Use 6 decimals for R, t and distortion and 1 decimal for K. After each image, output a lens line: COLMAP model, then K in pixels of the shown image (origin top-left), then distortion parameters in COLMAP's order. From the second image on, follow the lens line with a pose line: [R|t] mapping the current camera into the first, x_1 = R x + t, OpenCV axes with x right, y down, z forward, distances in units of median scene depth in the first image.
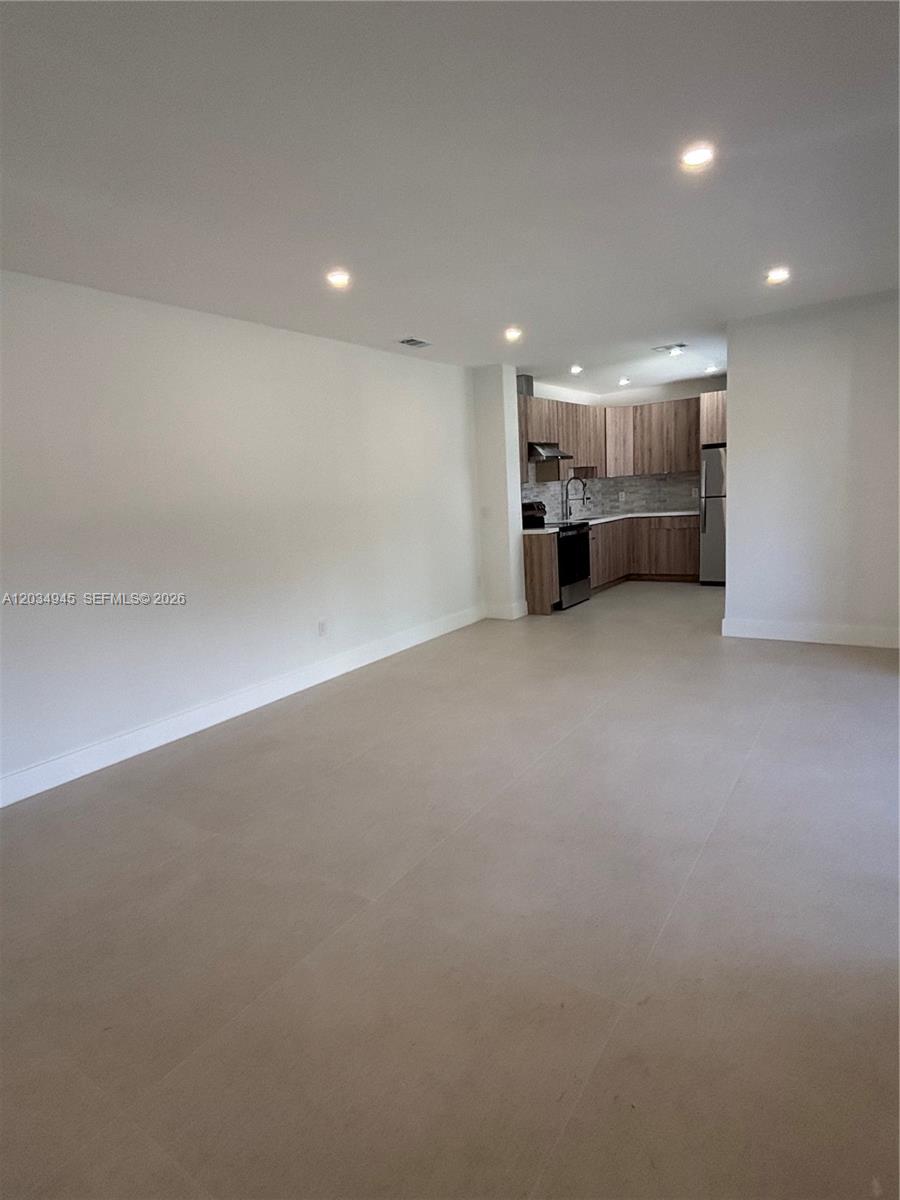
lens RADIAL K [[637.7, 0, 433.7], [0, 637.7, 609.4], [0, 0, 1]] dist [-0.001548, -0.000897]
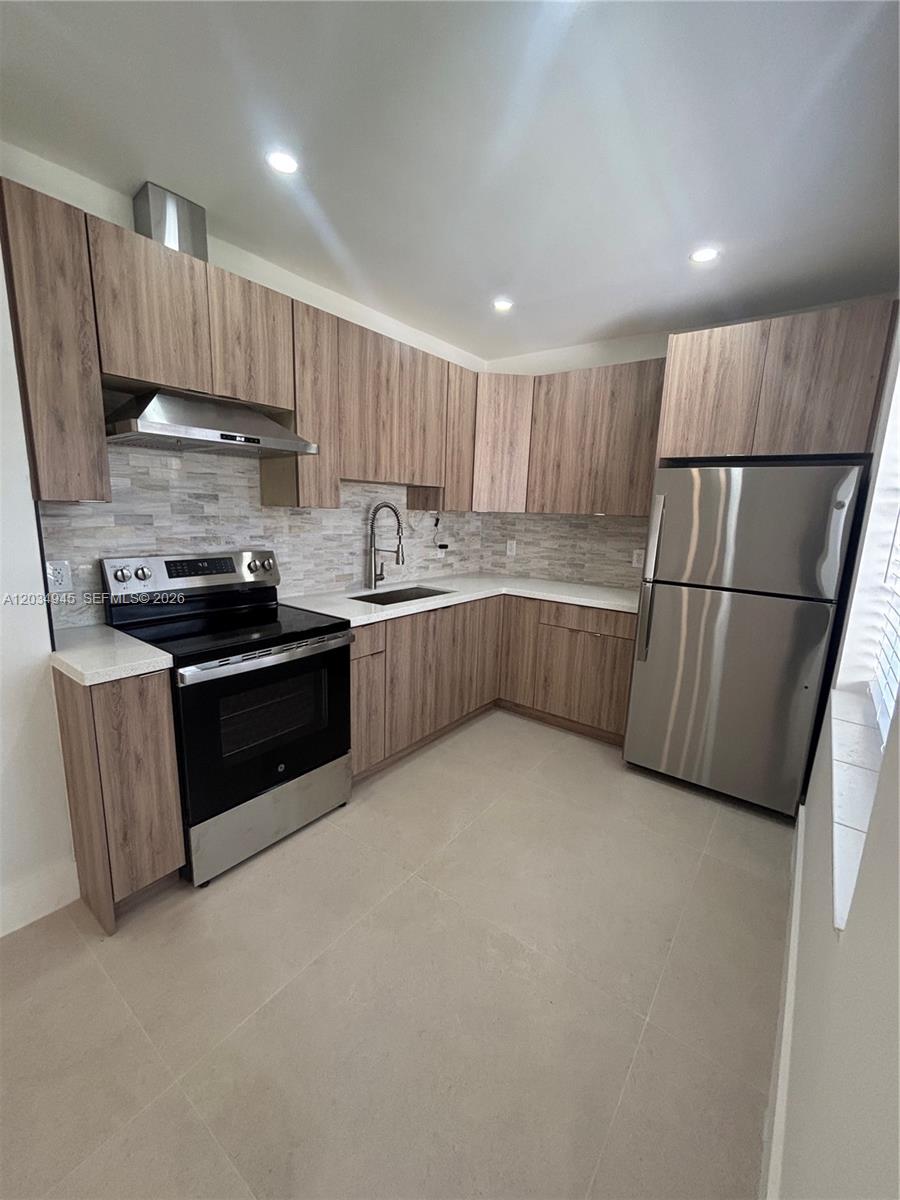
lens RADIAL K [[490.2, 0, 447.6], [0, 490.2, 602.6], [0, 0, 1]] dist [0.005394, -0.001101]
pose [[0.994746, 0.102368, 0.000975, 0.269731], [-0.102373, 0.994714, 0.008037, -0.139961], [-0.000147, -0.008095, 0.999967, 0.625918]]
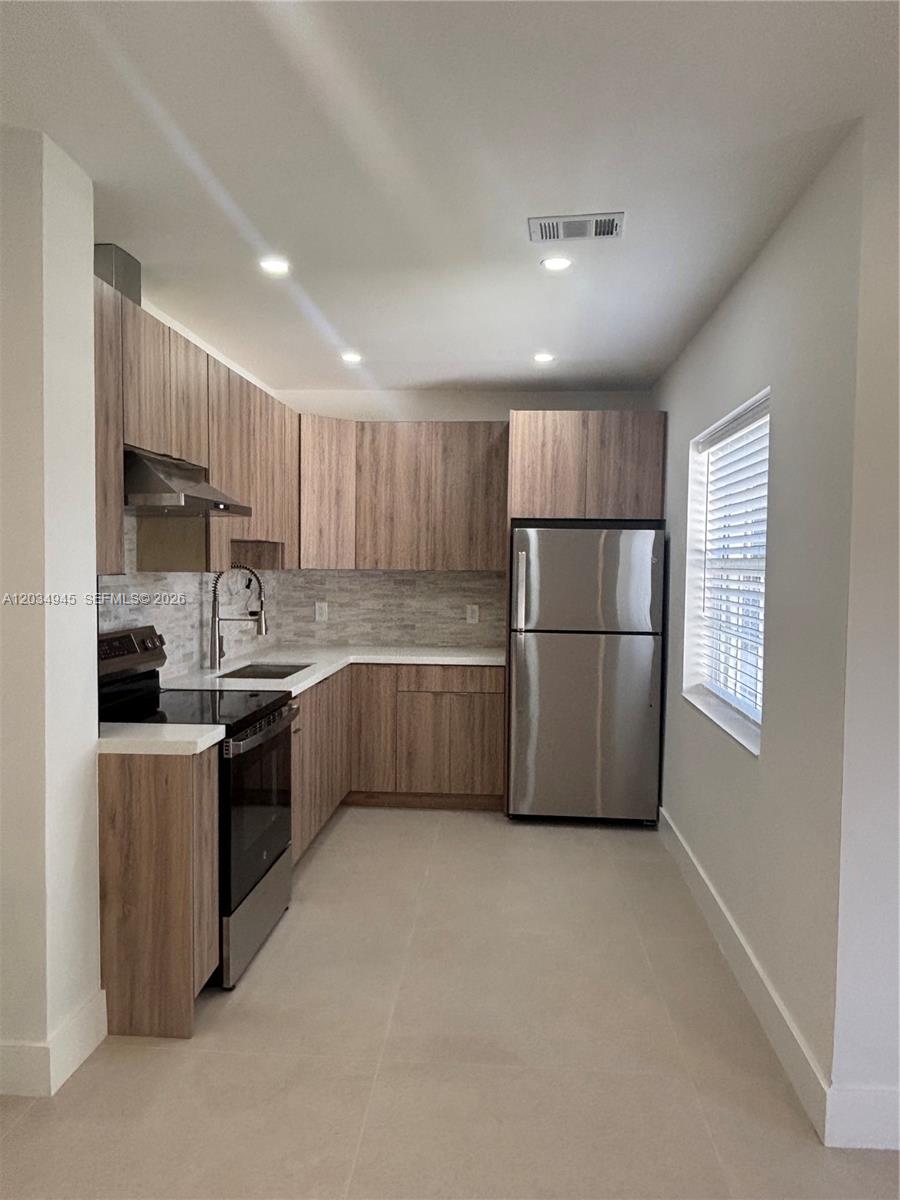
lens RADIAL K [[830.4, 0, 447.0], [0, 830.4, 608.6], [0, 0, 1]] dist [0.012760, -0.002820]
pose [[0.847432, 0.049713, 0.528571, 0.059502], [0.026819, 0.990327, -0.136139, -0.104794], [-0.530226, 0.129545, 0.837901, 0.494263]]
